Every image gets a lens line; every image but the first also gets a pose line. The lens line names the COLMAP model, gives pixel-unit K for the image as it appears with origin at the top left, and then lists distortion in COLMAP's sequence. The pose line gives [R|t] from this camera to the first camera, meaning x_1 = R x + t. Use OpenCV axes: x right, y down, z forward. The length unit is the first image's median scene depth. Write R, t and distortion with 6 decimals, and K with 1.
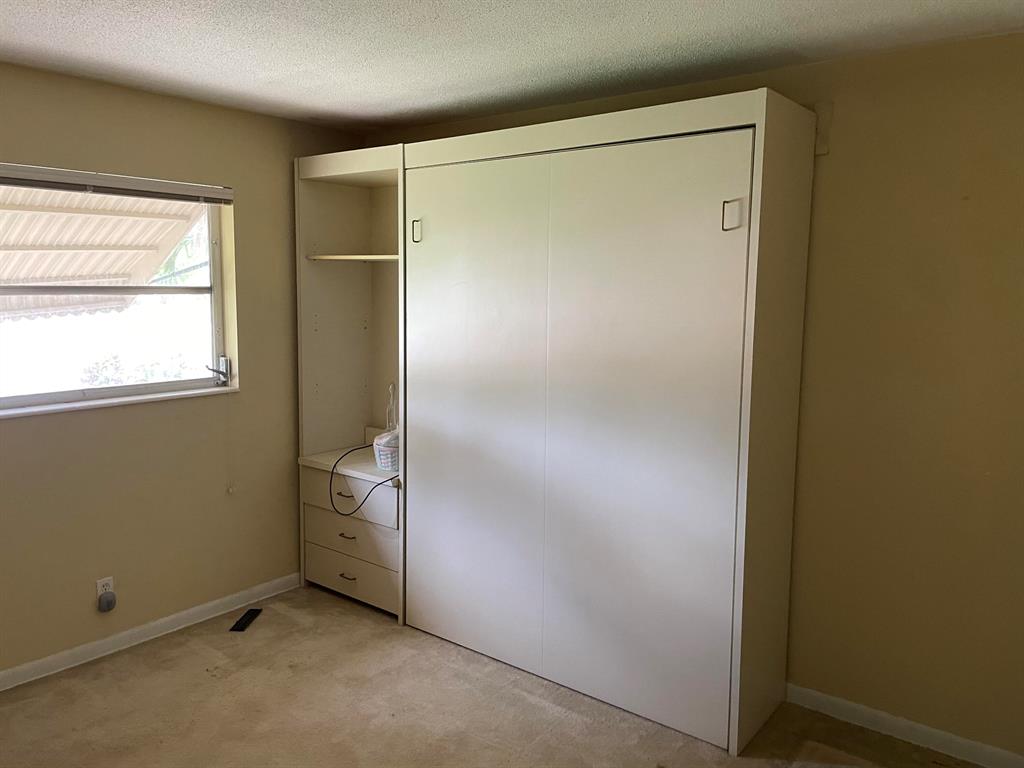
lens RADIAL K [[785.4, 0, 512.4], [0, 785.4, 383.0], [0, 0, 1]] dist [0.052768, -0.063640]
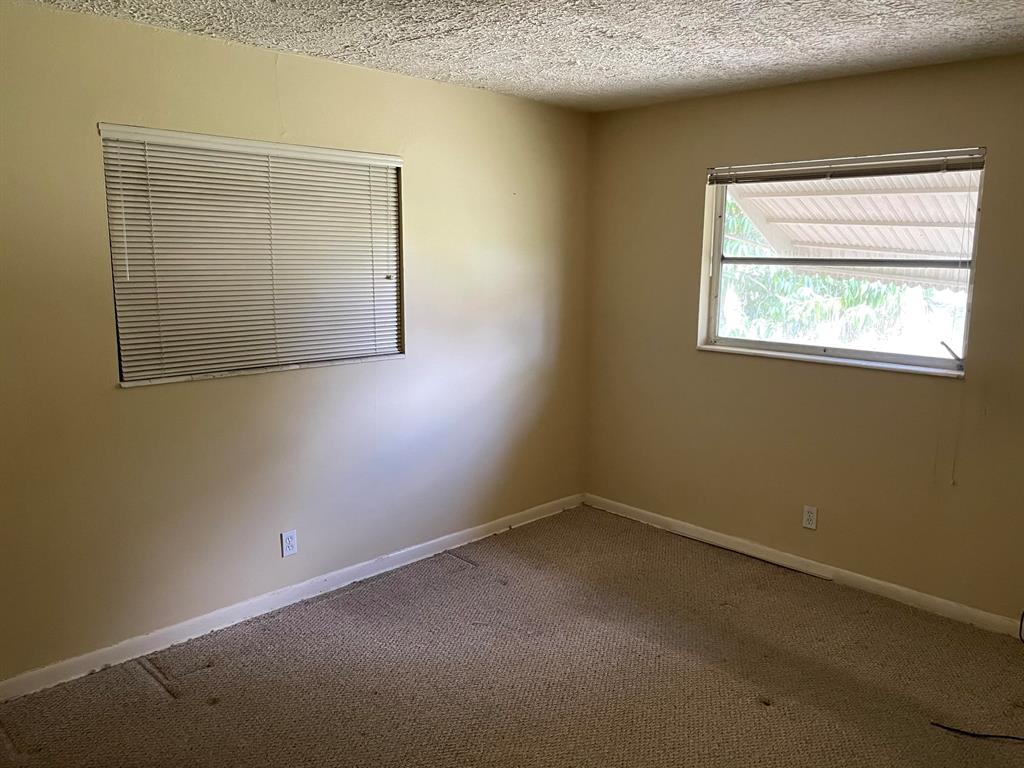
lens RADIAL K [[785.4, 0, 513.1], [0, 785.4, 381.3], [0, 0, 1]] dist [0.052768, -0.063640]
pose [[-0.116740, 0.160610, -0.980090, 0.622183], [-0.138039, 0.974635, 0.176158, -0.077867], [0.983523, 0.155855, -0.091608, 0.607173]]
